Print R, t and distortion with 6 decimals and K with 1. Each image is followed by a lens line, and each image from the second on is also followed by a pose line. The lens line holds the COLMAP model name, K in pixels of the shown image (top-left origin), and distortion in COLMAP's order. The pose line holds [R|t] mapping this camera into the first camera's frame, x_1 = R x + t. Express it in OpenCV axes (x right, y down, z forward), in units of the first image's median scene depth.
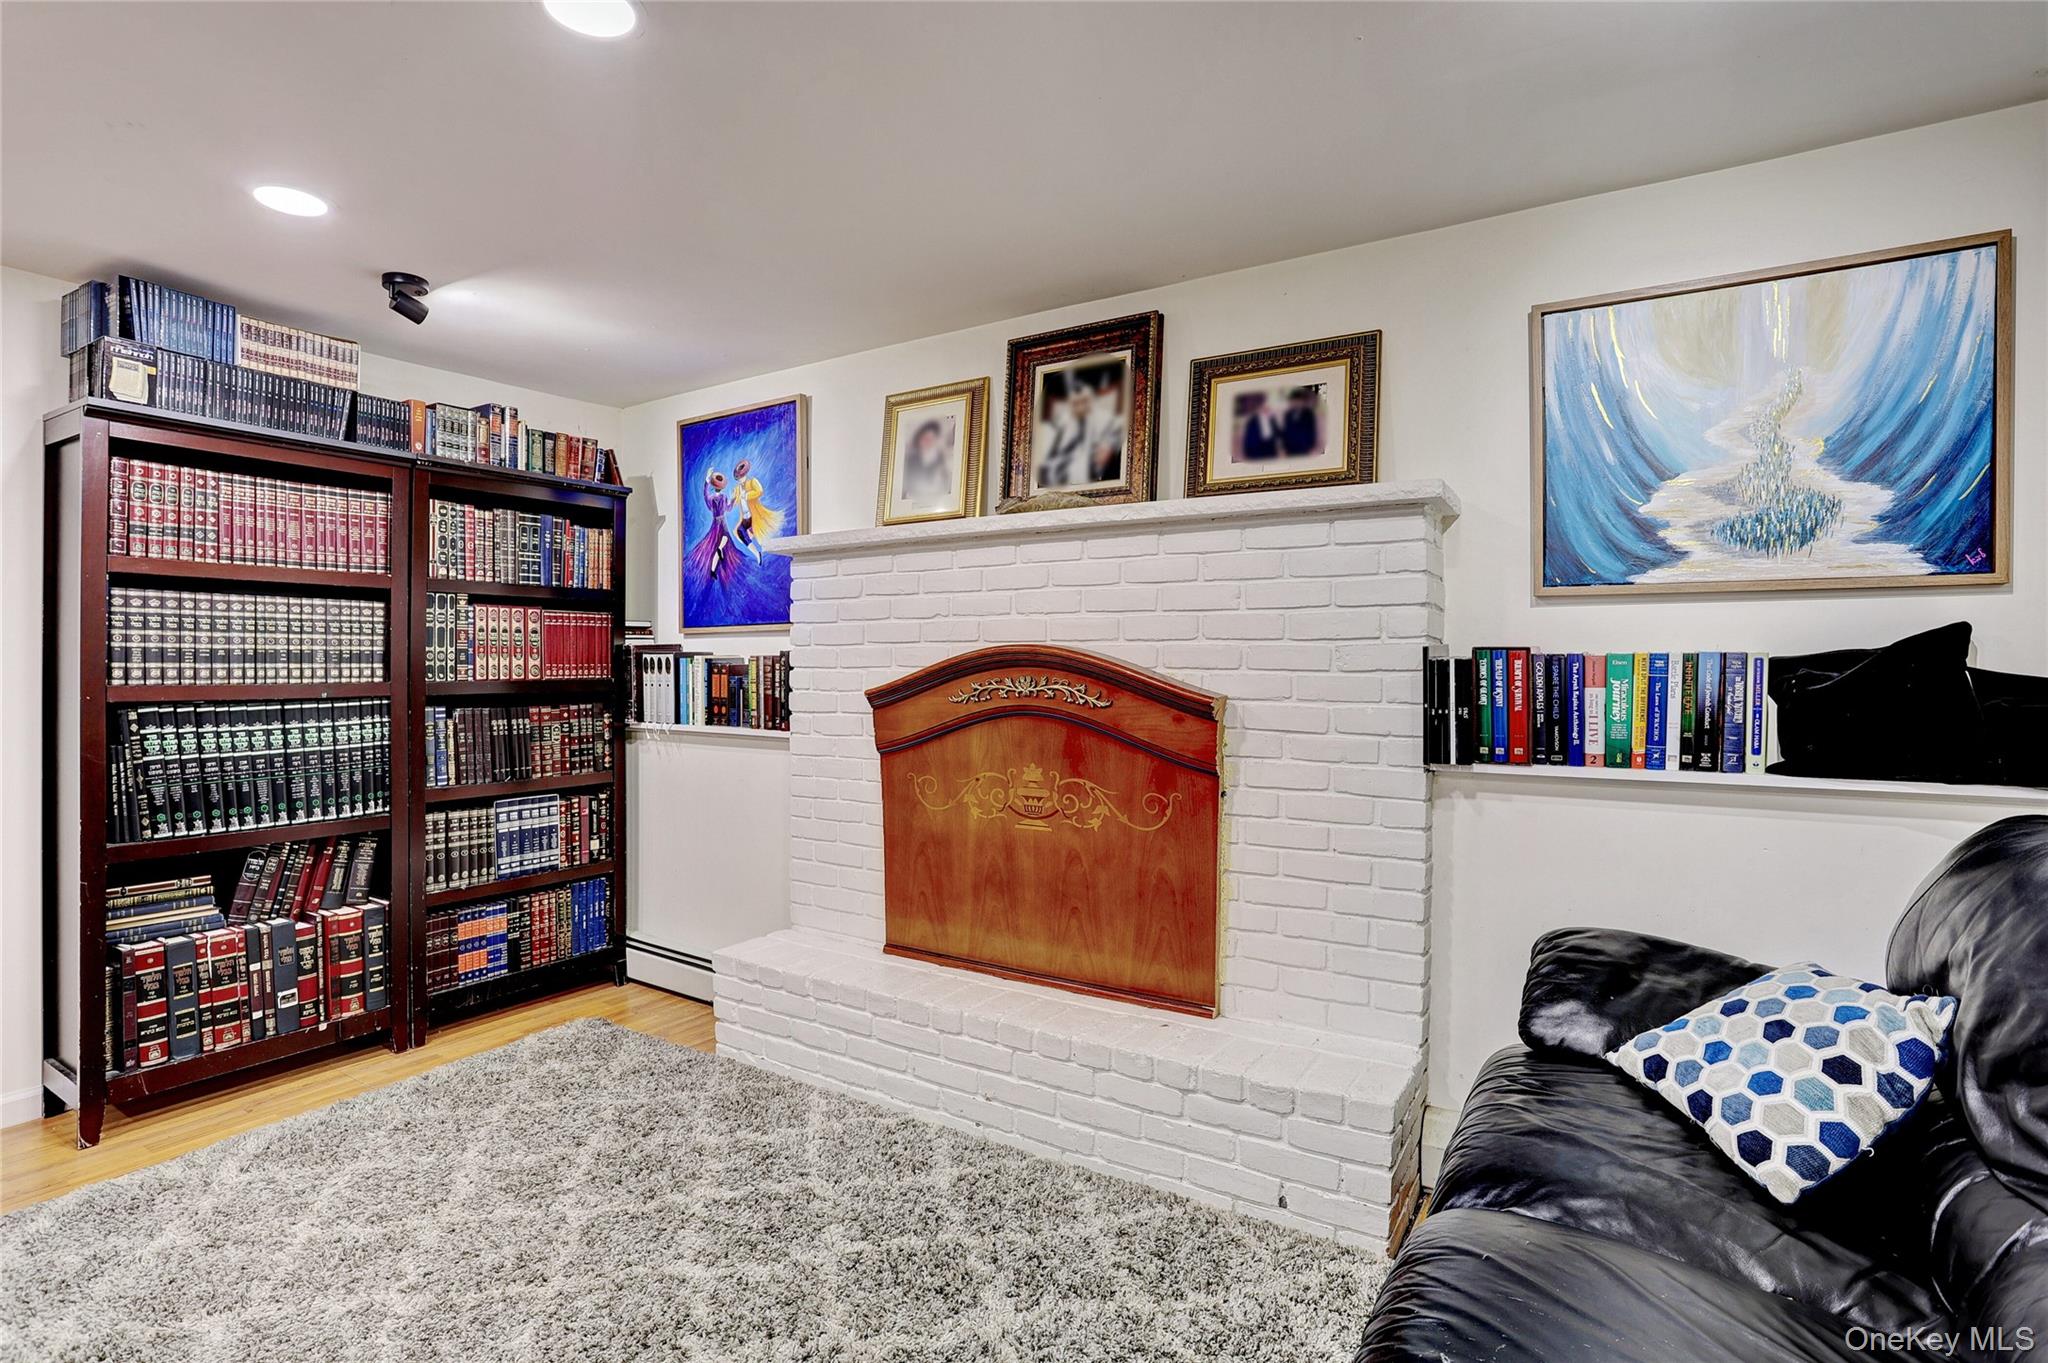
lens RADIAL K [[1005.2, 0, 1019.8], [0, 1005.2, 673.5], [0, 0, 1]] dist [-0.077658, 0.036580]
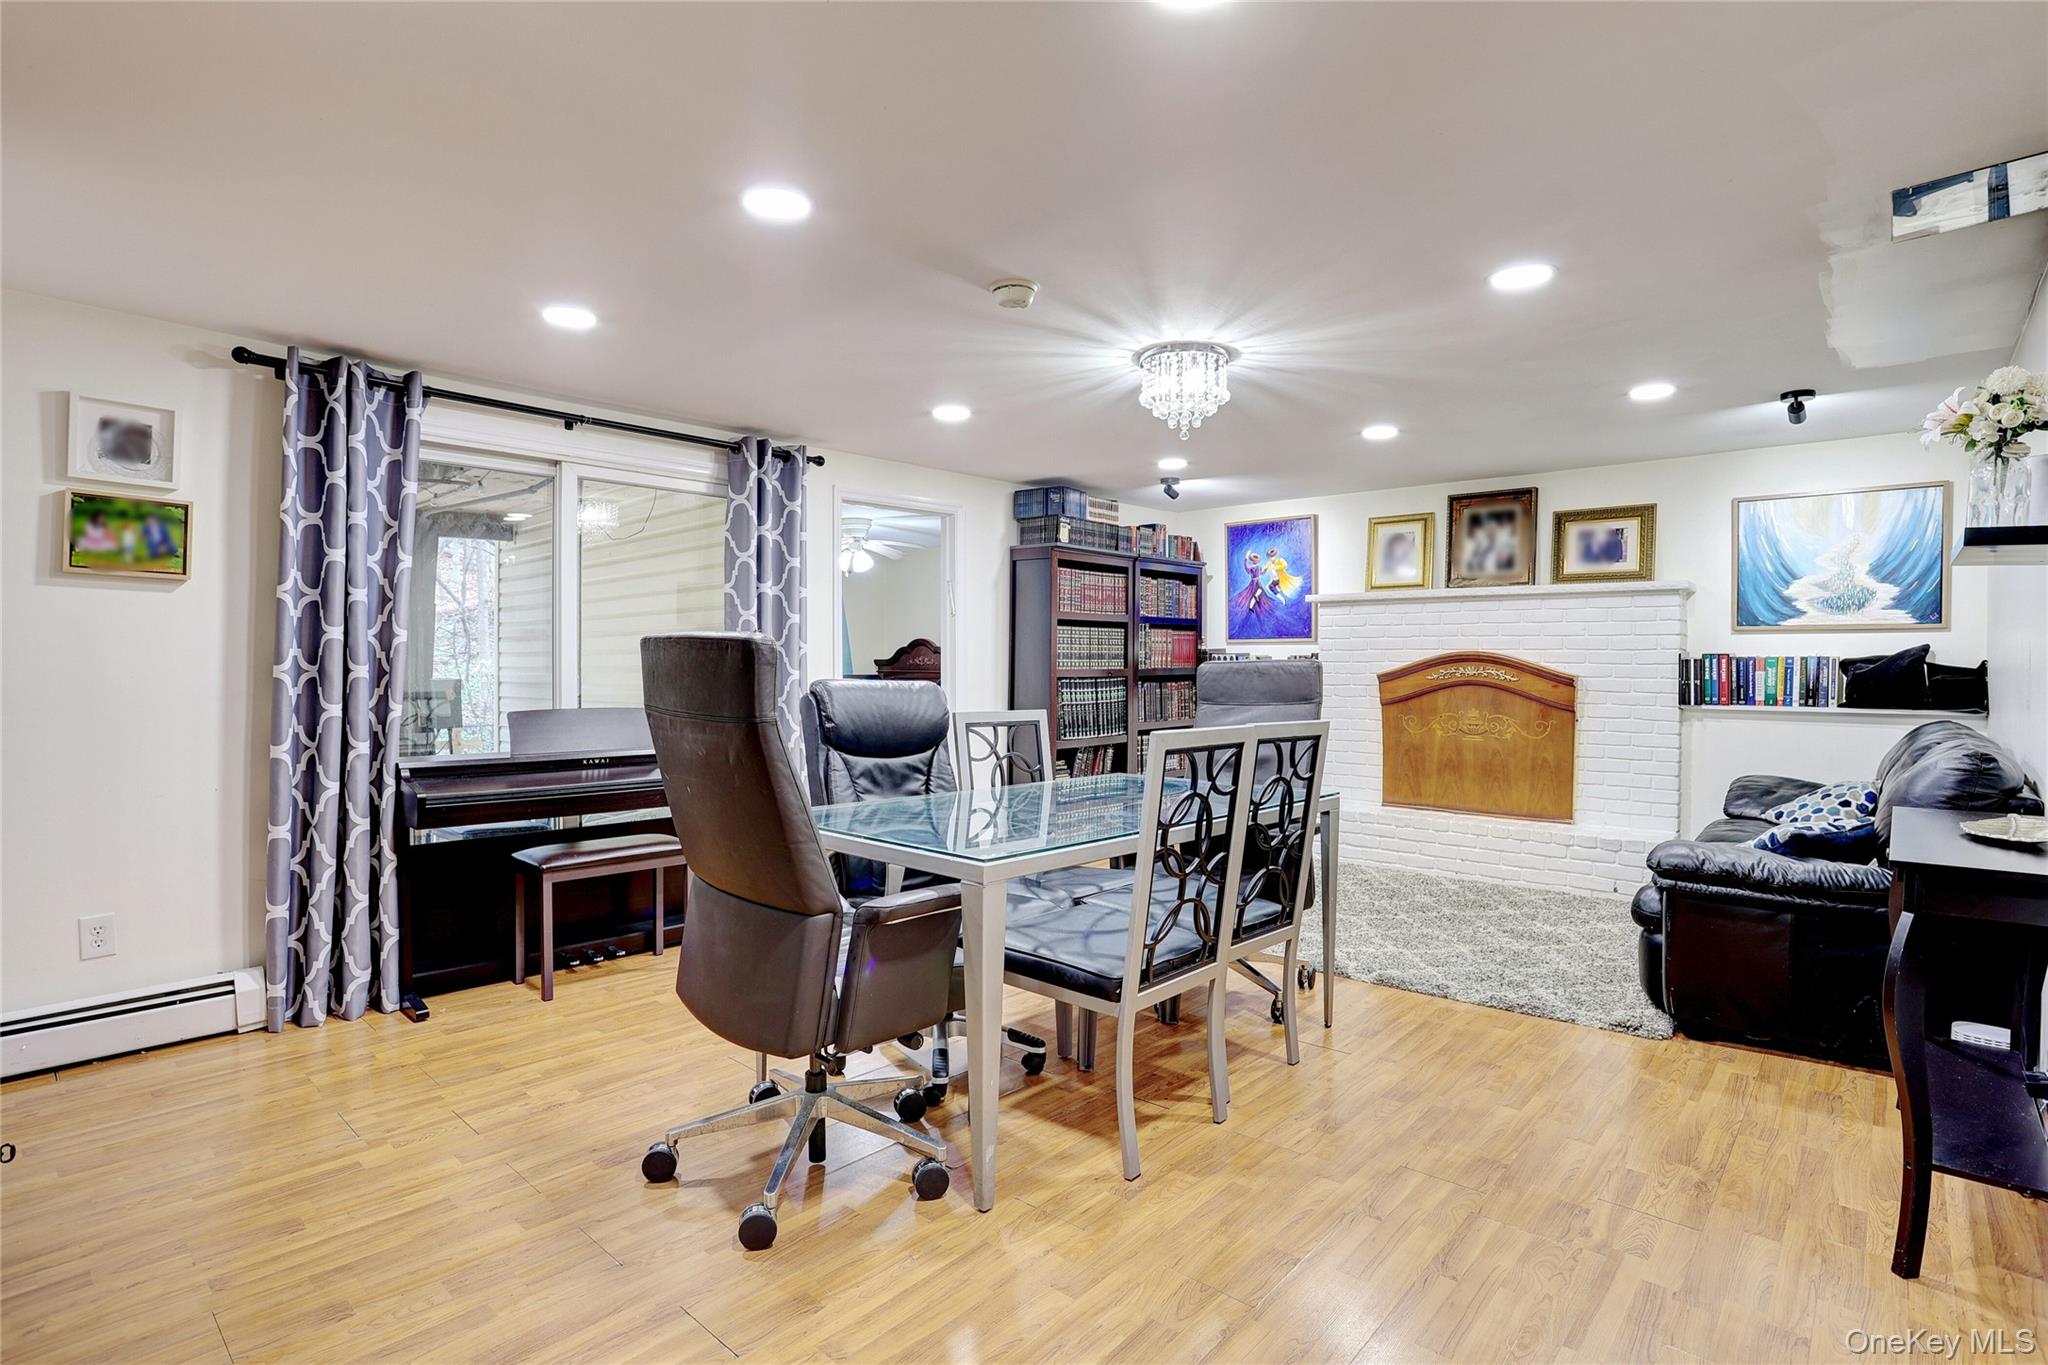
lens RADIAL K [[1005.2, 0, 1019.8], [0, 1005.2, 674.5], [0, 0, 1]] dist [-0.077658, 0.036580]
pose [[0.985554, 0.003242, -0.169330, -0.599482], [-0.001974, 0.999969, 0.007653, 0.006194], [0.169349, -0.007208, 0.985530, -1.249436]]
